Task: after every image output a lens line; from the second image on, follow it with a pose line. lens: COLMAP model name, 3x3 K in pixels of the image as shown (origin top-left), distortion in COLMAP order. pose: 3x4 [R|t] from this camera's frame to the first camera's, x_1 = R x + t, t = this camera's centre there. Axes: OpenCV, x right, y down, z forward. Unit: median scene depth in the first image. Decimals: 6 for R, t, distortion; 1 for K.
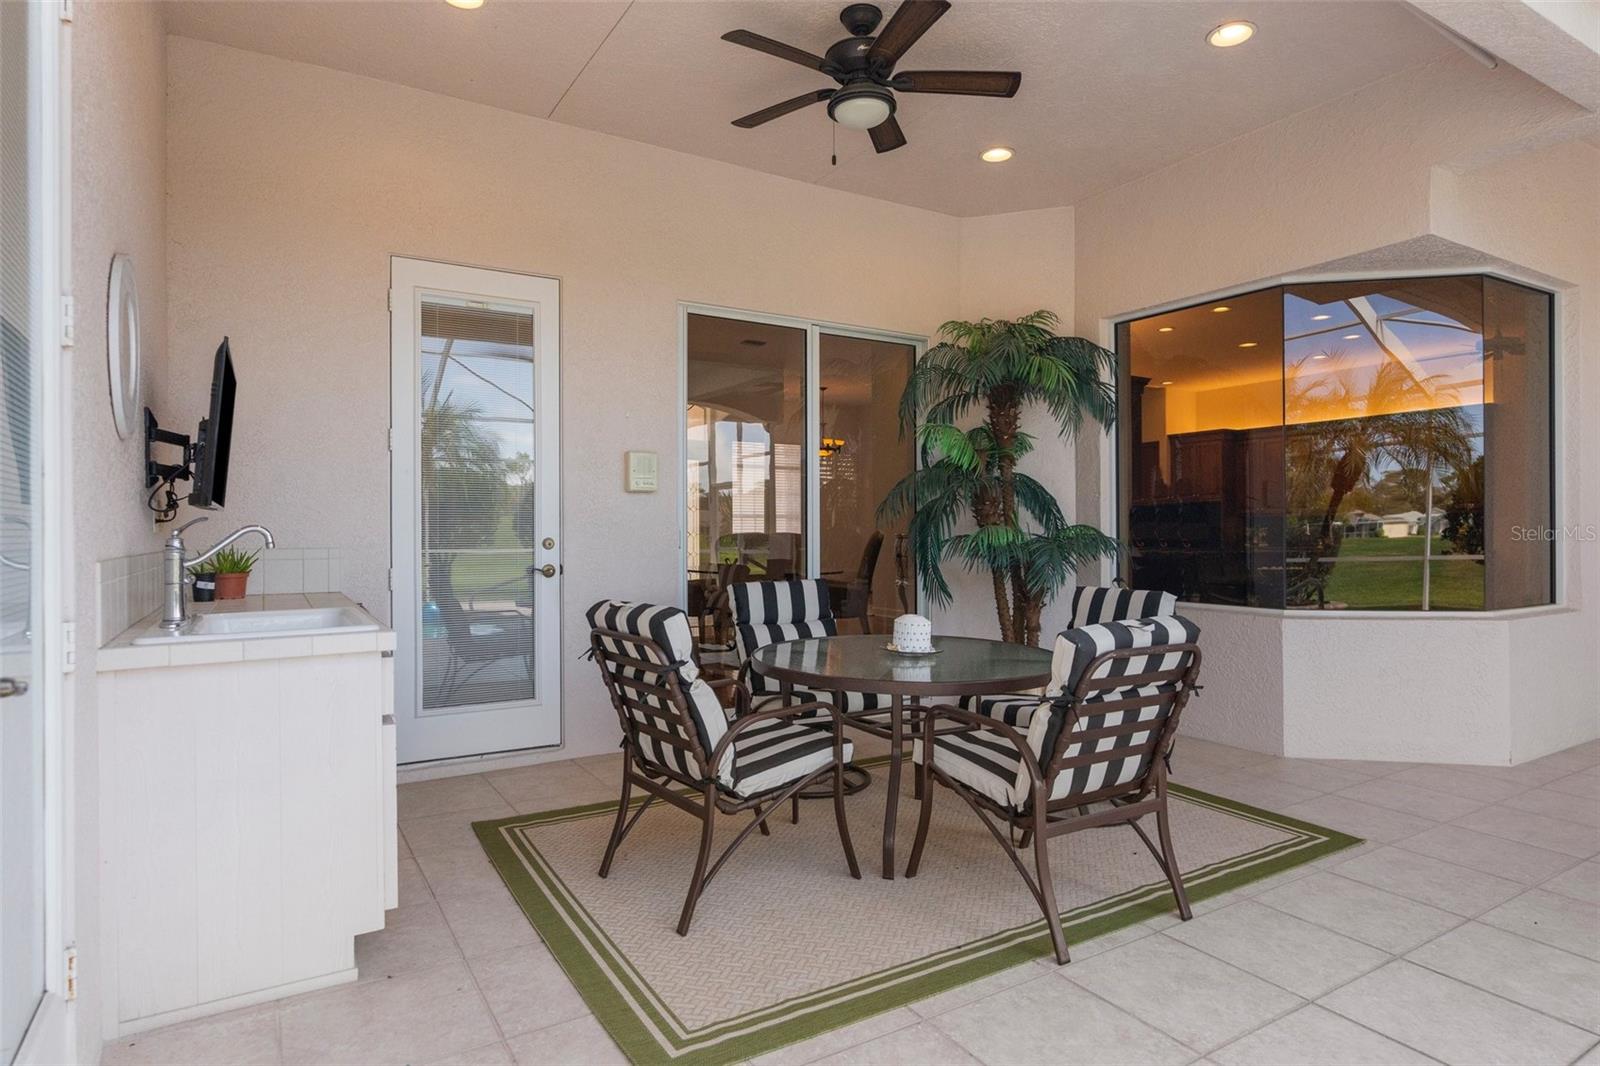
lens RADIAL K [[893.9, 0, 791.7], [0, 893.9, 534.0], [0, 0, 1]] dist [-0.032220, -0.000289]
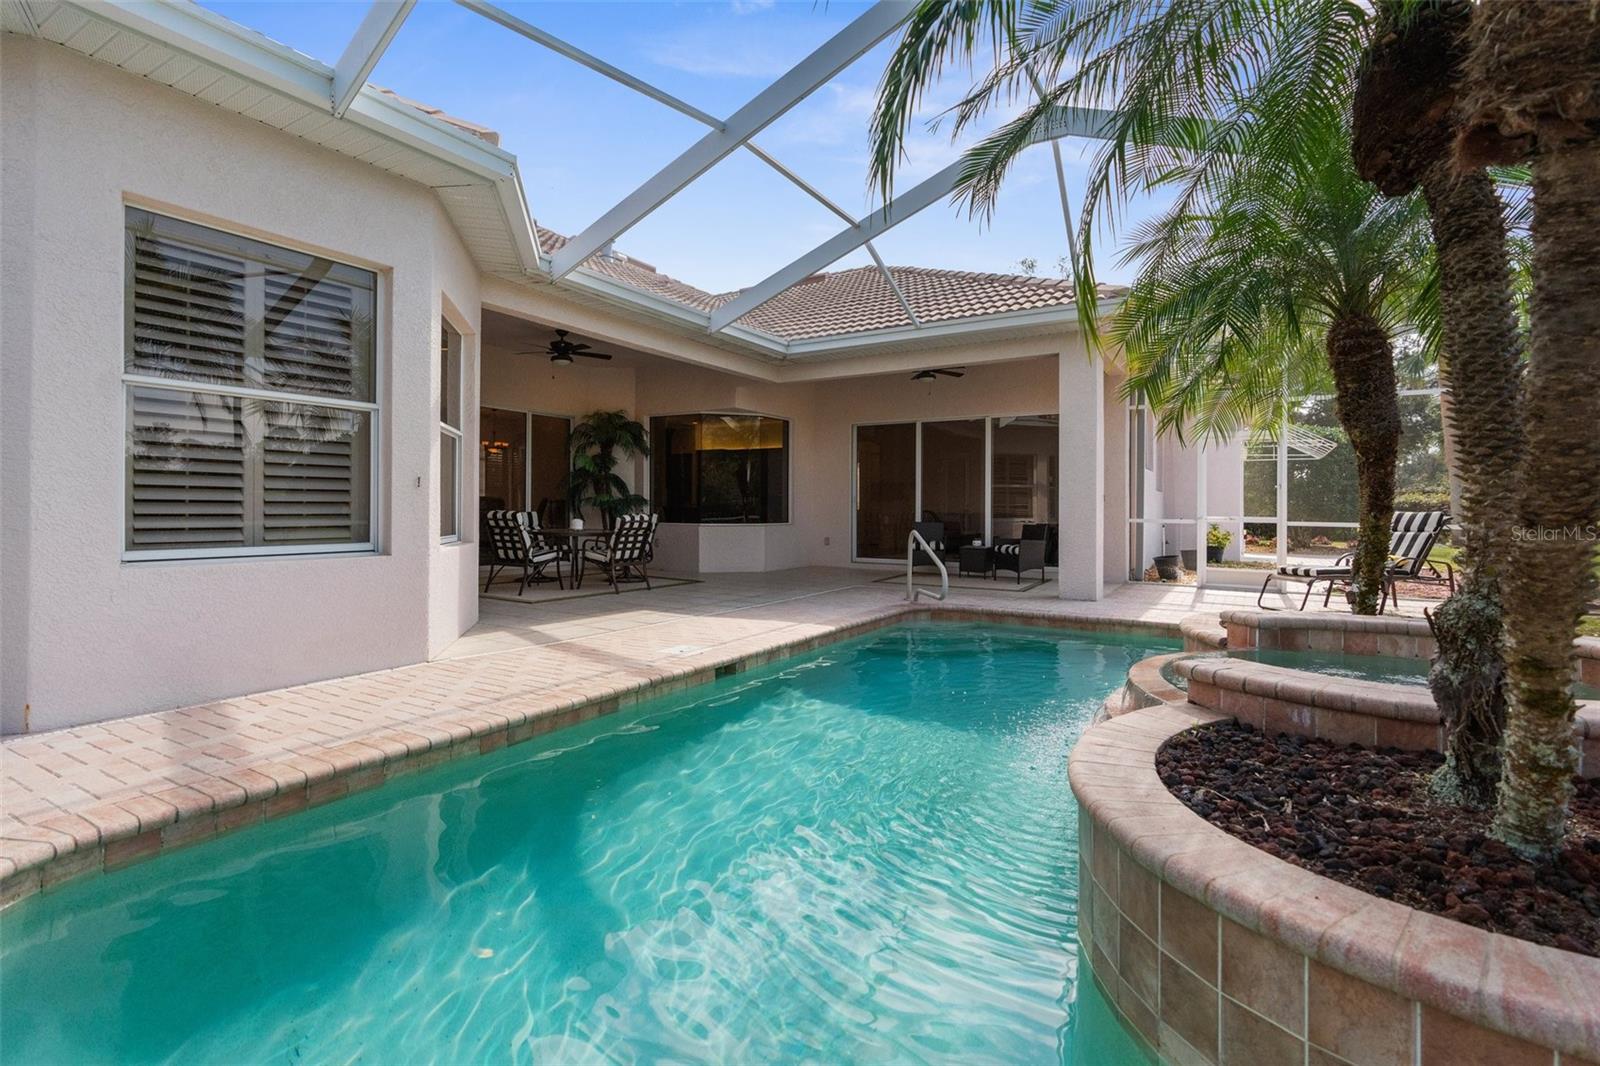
lens RADIAL K [[732.2, 0, 776.9], [0, 732.2, 505.4], [0, 0, 1]] dist [-0.014222, 0.005206]
pose [[0.896420, 0.011883, 0.443046, -0.394942], [-0.009562, 0.999926, -0.007472, 0.053692], [-0.443103, 0.002462, 0.896468, -1.723980]]
